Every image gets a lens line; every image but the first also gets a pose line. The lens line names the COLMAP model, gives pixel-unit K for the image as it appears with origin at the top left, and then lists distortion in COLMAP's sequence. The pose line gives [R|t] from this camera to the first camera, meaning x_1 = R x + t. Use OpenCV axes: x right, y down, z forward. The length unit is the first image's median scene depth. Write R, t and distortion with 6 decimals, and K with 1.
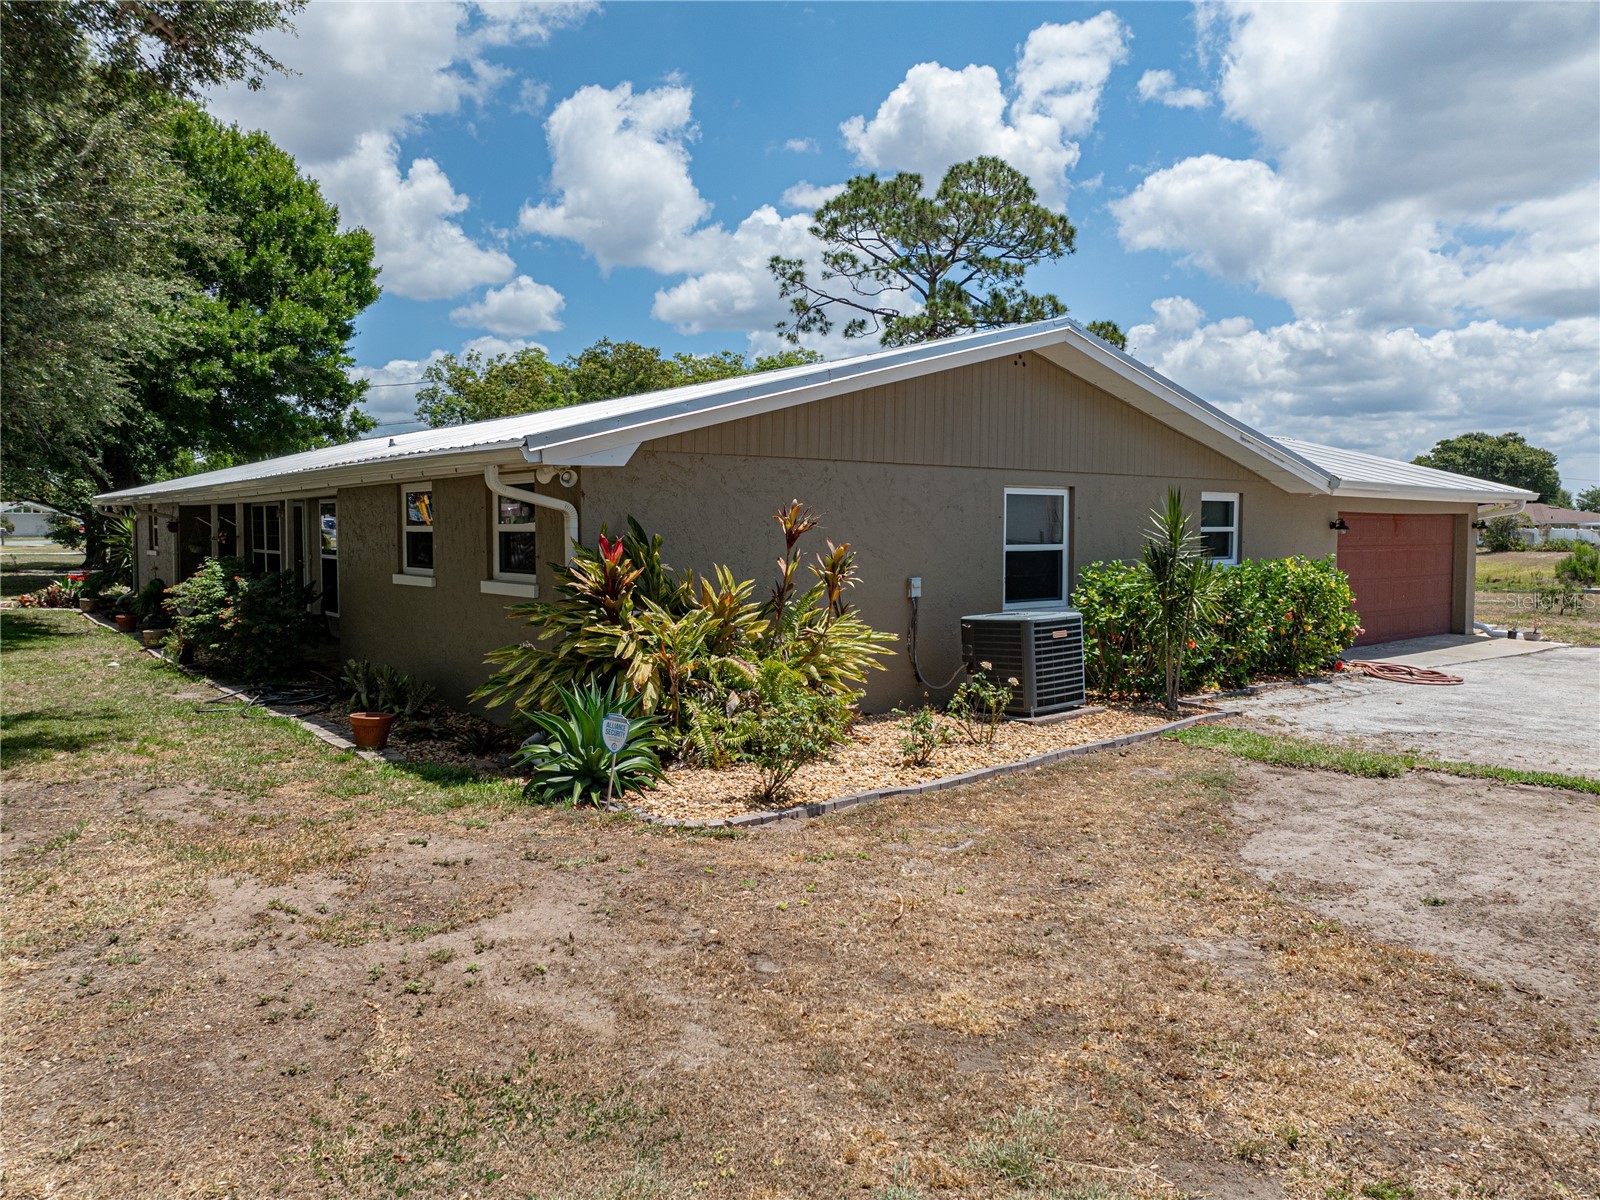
lens RADIAL K [[1172.5, 0, 794.2], [0, 1172.5, 589.5], [0, 0, 1]] dist [-0.052163, 0.021730]
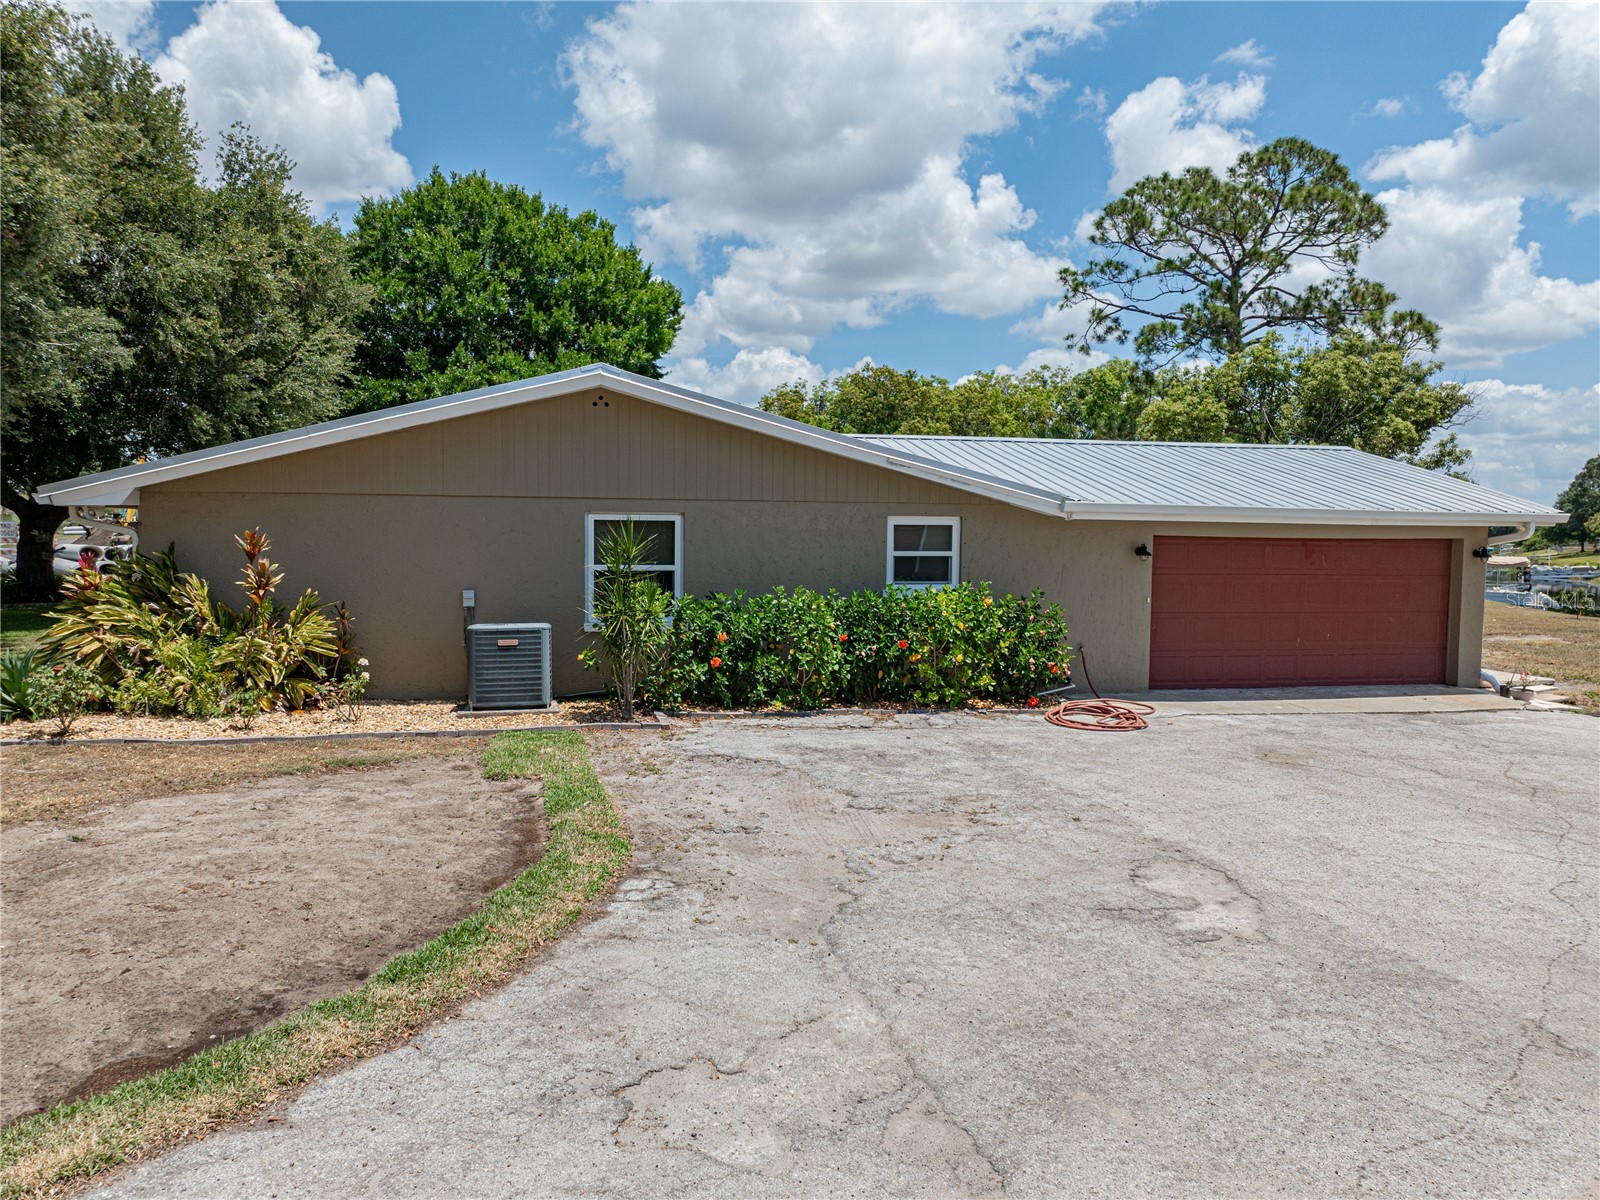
lens RADIAL K [[1172.5, 0, 784.5], [0, 1172.5, 601.0], [0, 0, 1]] dist [-0.052163, 0.021730]
pose [[0.888152, 0.030527, -0.458536, 0.226739], [-0.029949, 0.999515, 0.008534, -0.004938], [0.458574, 0.006153, 0.888635, 0.016460]]
